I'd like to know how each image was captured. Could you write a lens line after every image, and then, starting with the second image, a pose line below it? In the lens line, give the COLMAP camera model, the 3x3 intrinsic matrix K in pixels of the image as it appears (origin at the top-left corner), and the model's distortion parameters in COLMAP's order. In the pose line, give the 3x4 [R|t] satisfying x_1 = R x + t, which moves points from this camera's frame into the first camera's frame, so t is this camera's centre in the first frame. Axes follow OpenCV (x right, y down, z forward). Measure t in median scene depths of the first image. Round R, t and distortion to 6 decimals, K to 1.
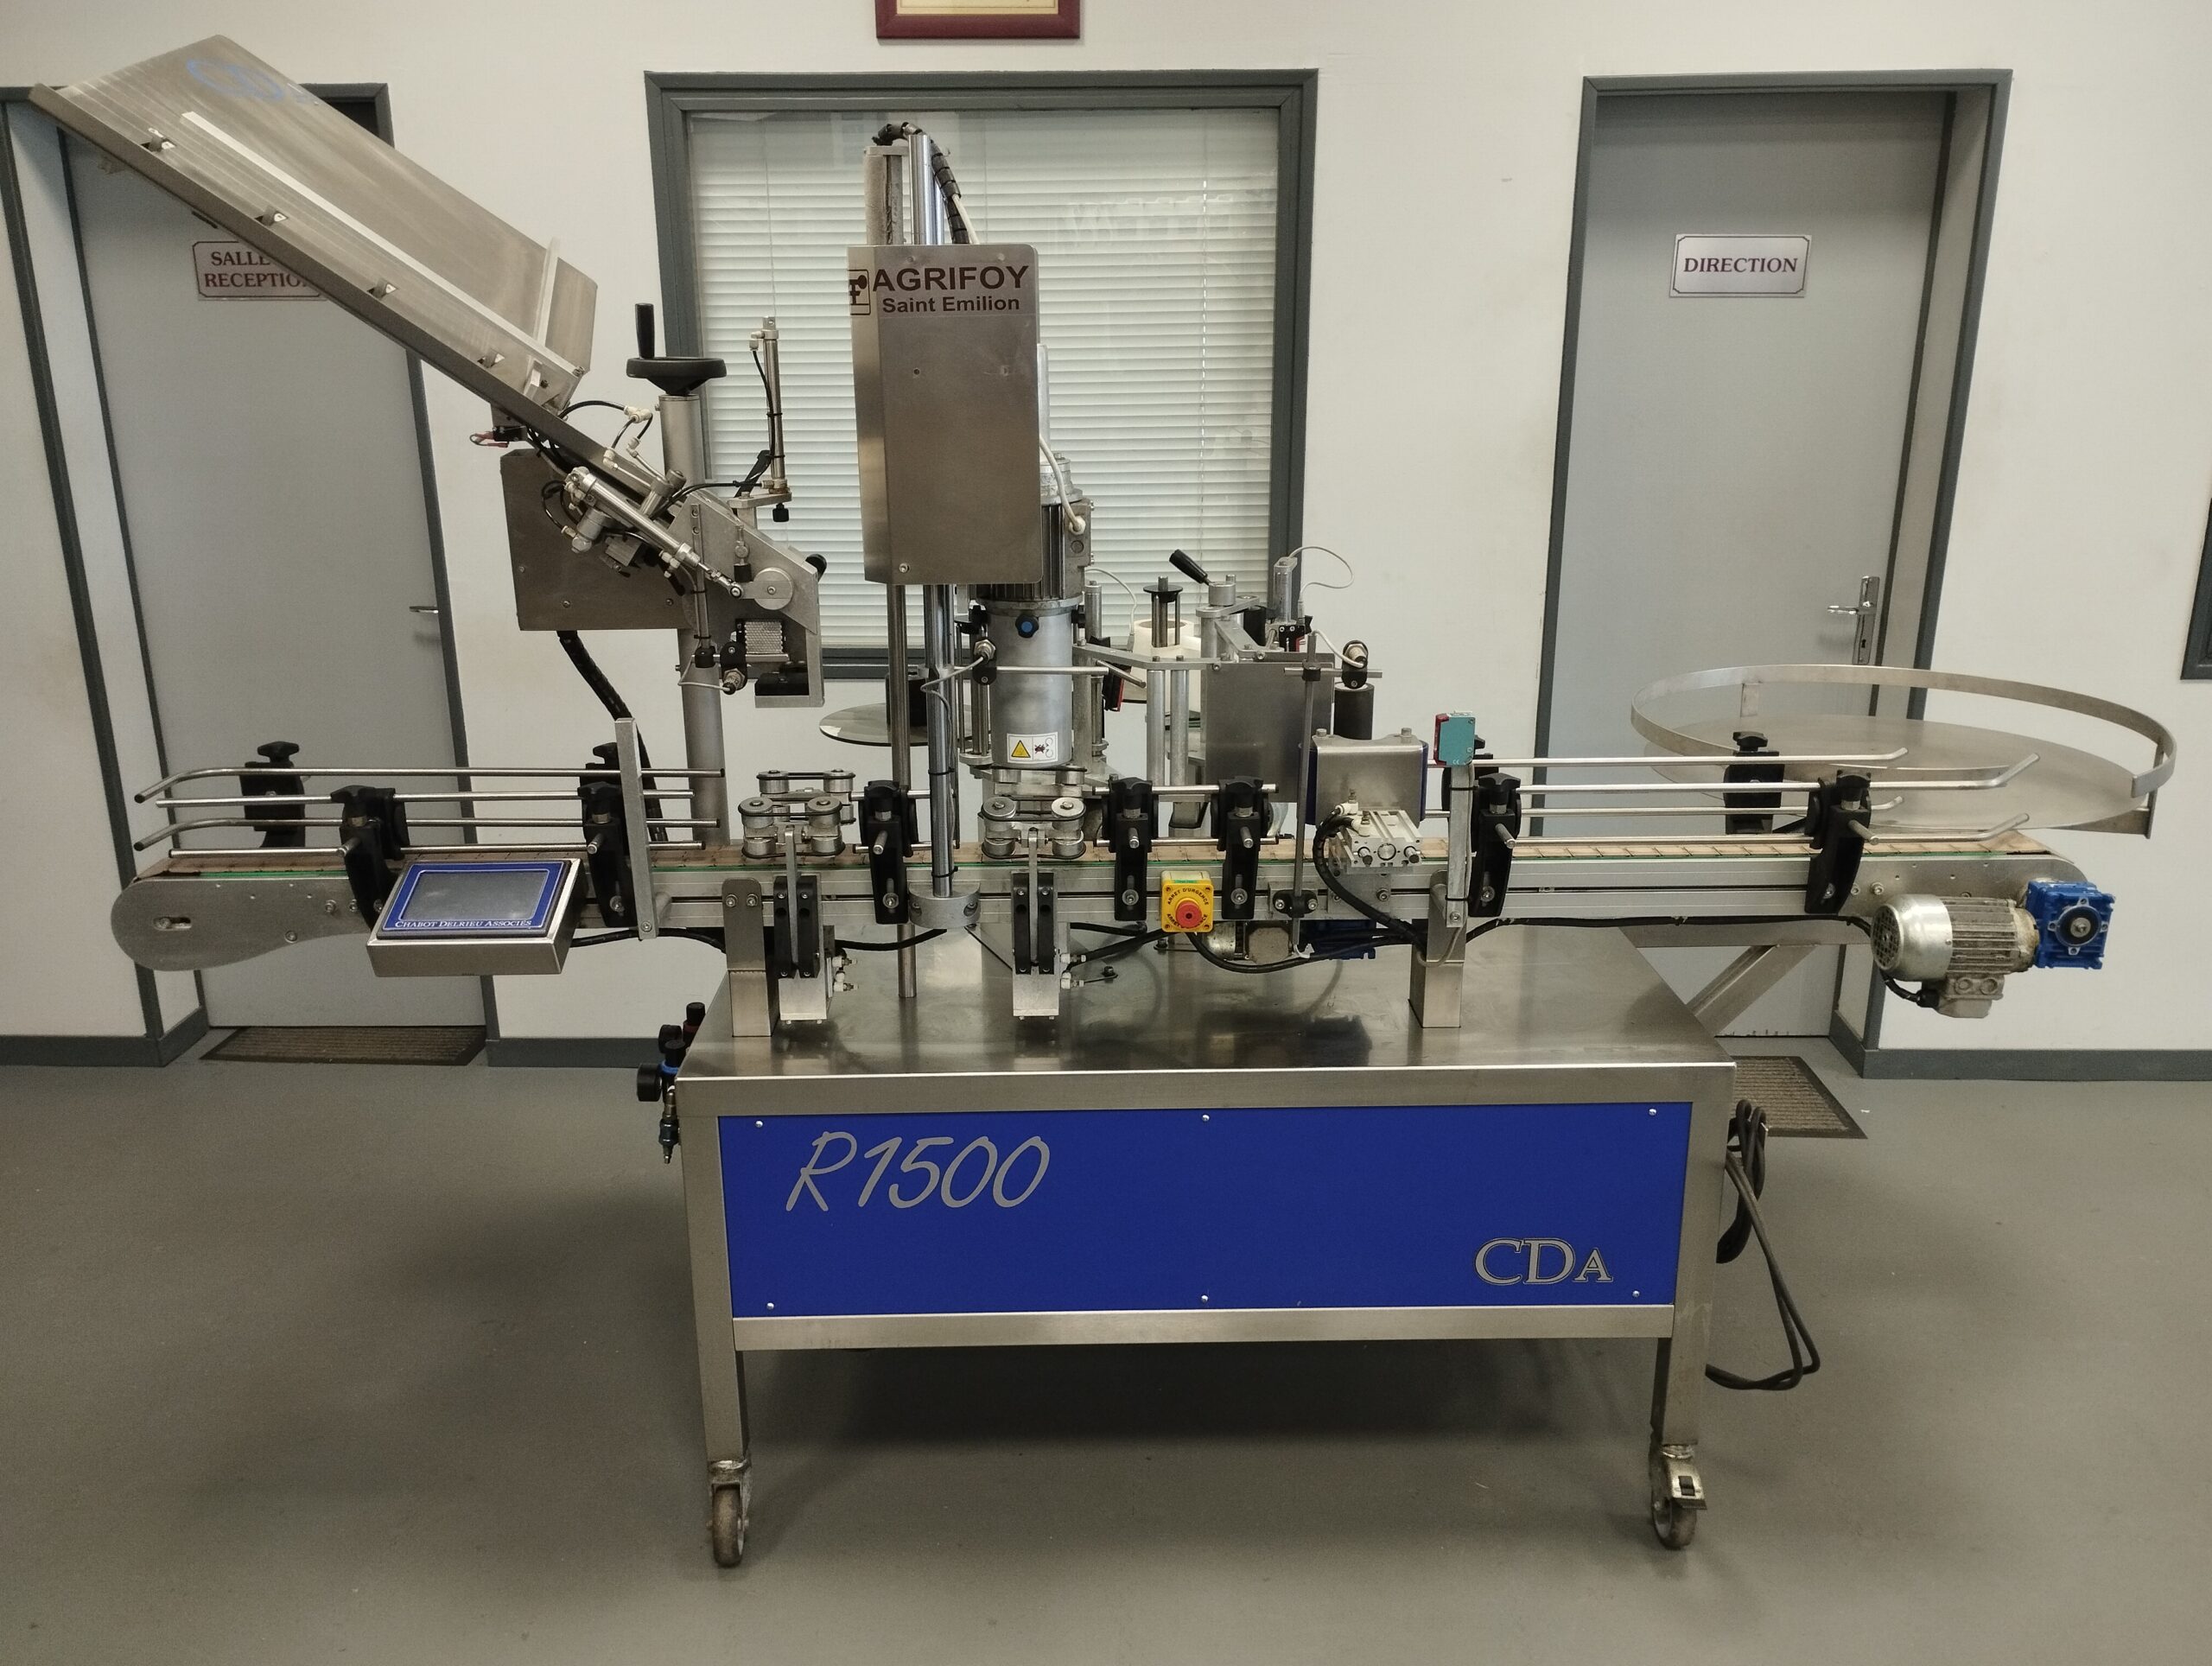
lens RADIAL K [[1831.6, 0, 1092.8], [0, 1831.6, 846.1], [0, 0, 1]] dist [0.034402, -0.037916]
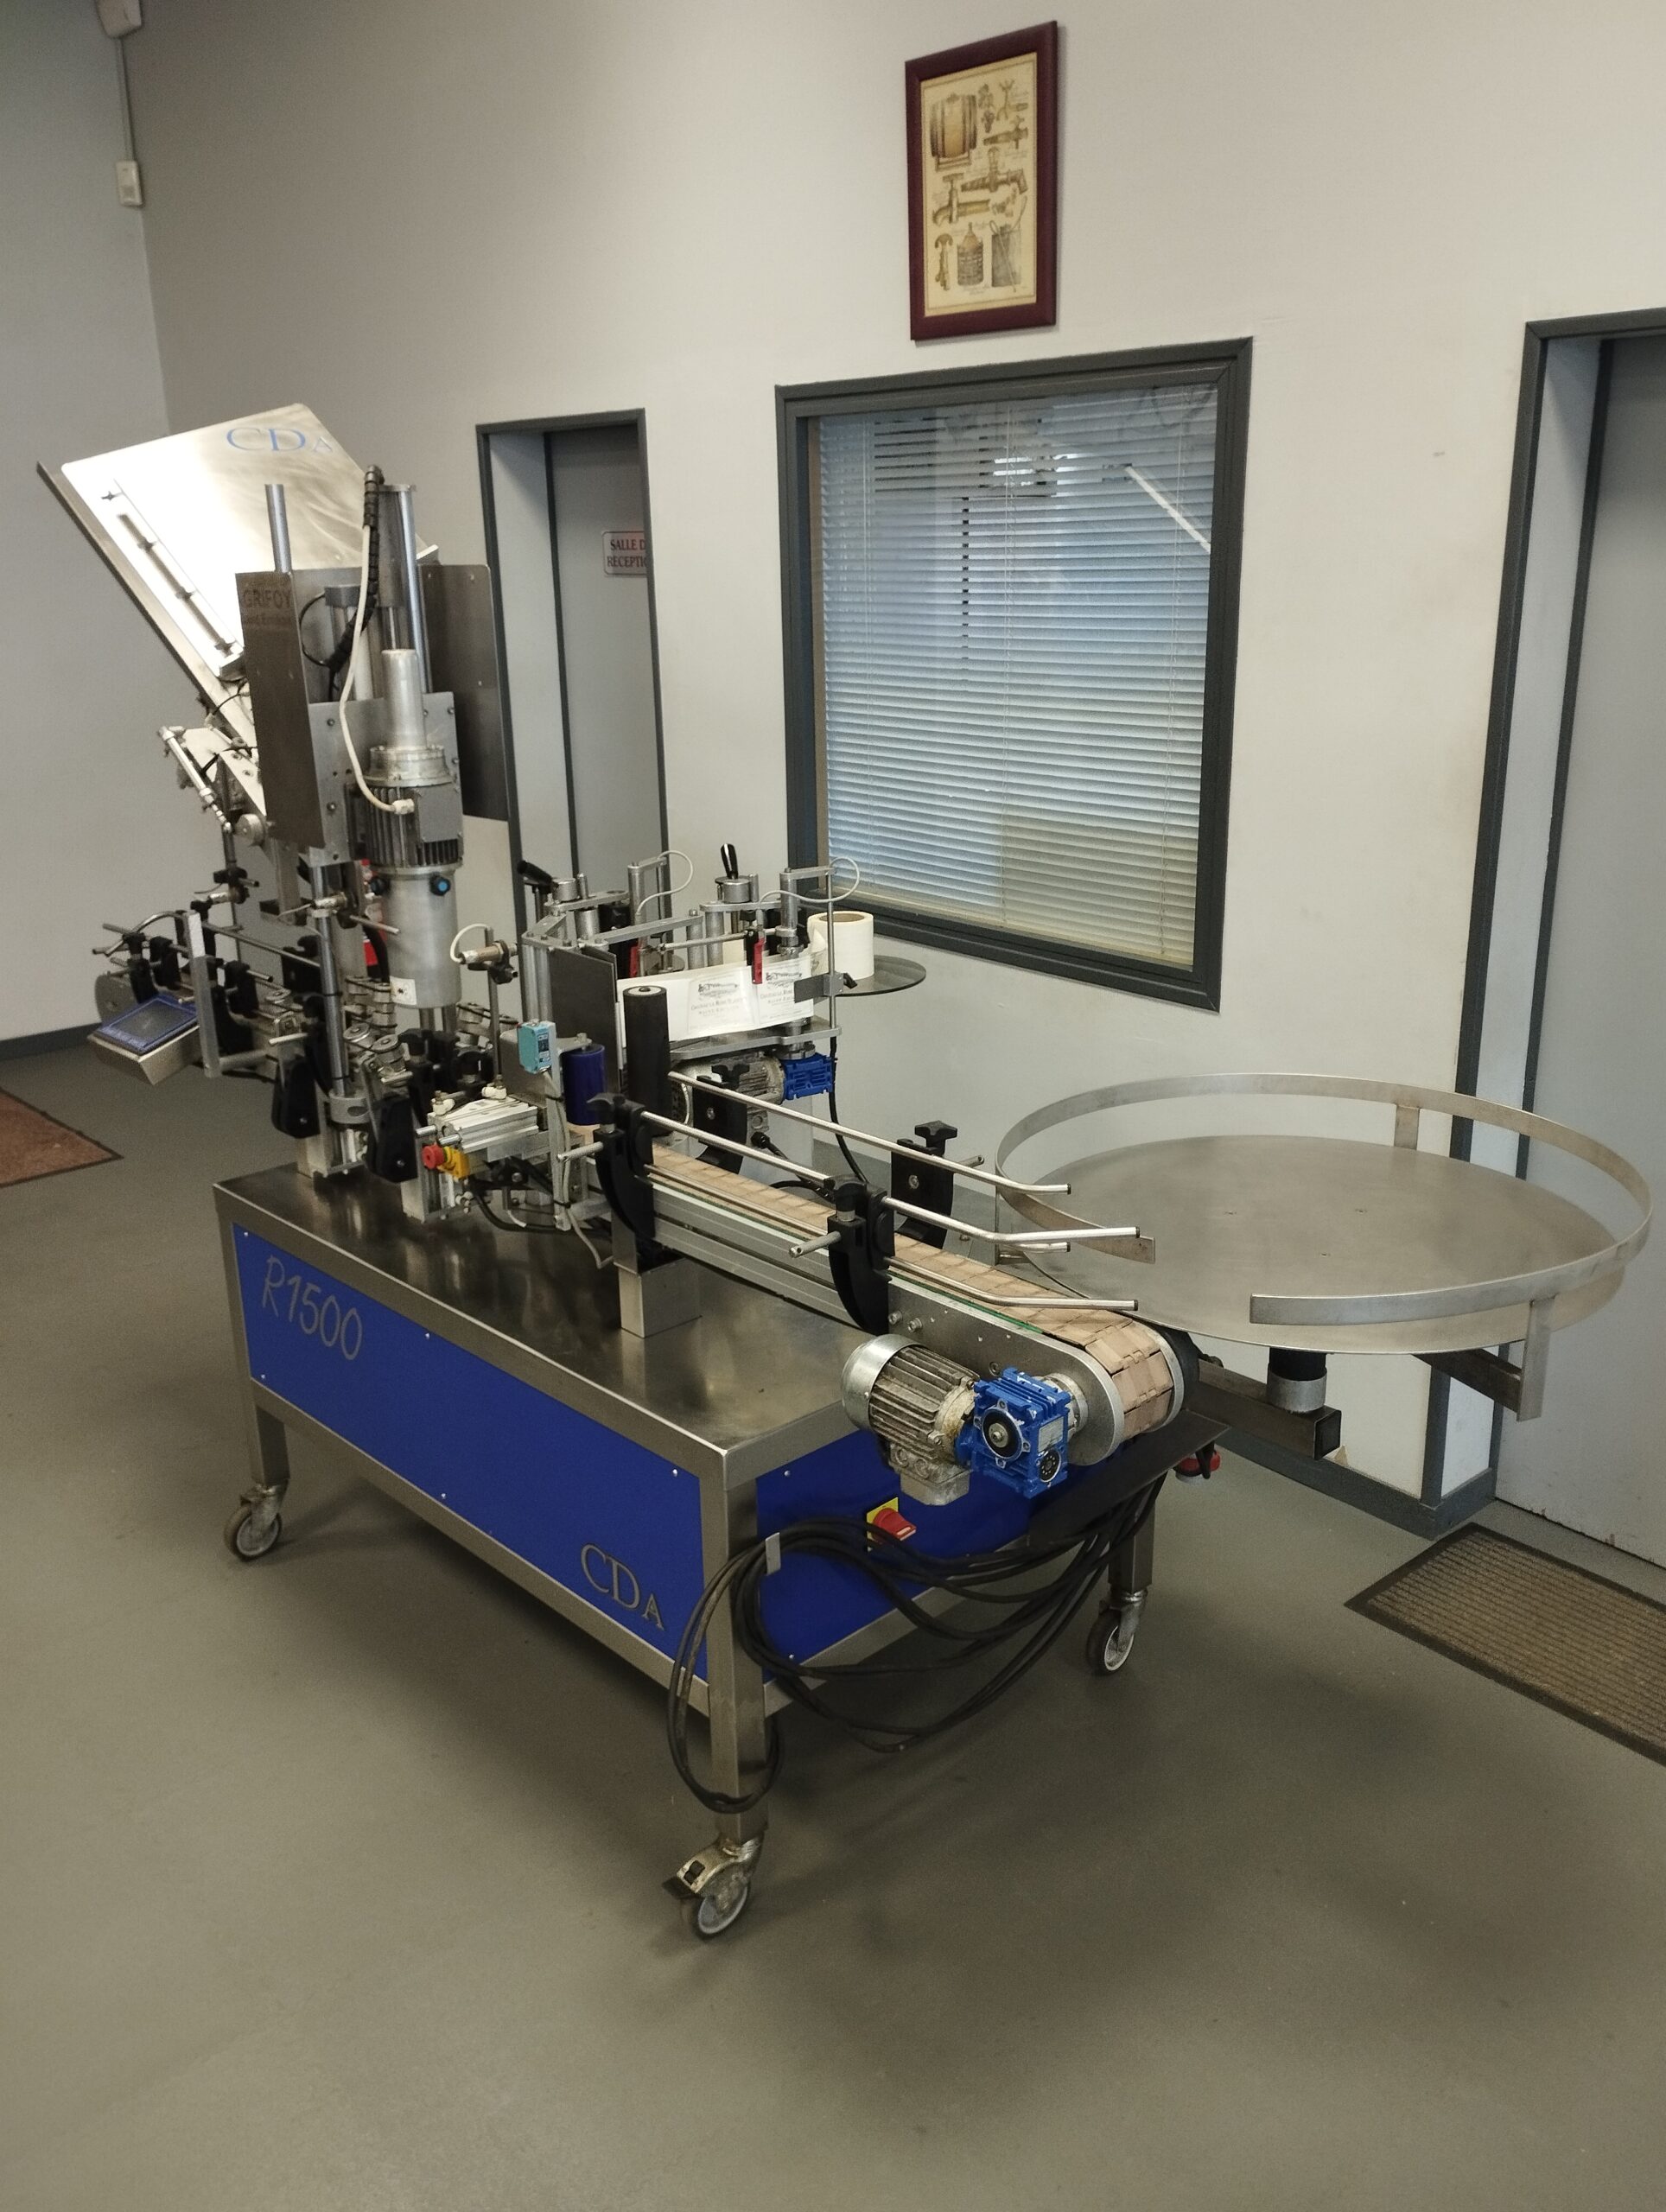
lens RADIAL K [[1831.6, 0, 826.6], [0, 1831.6, 1102.1], [0, 0, 1]] dist [0.034402, -0.037916]
pose [[0.671319, 0.216856, -0.708734, 0.638529], [-0.206544, 0.973095, 0.102104, -0.101306], [0.711808, 0.077841, 0.698048, 0.238622]]
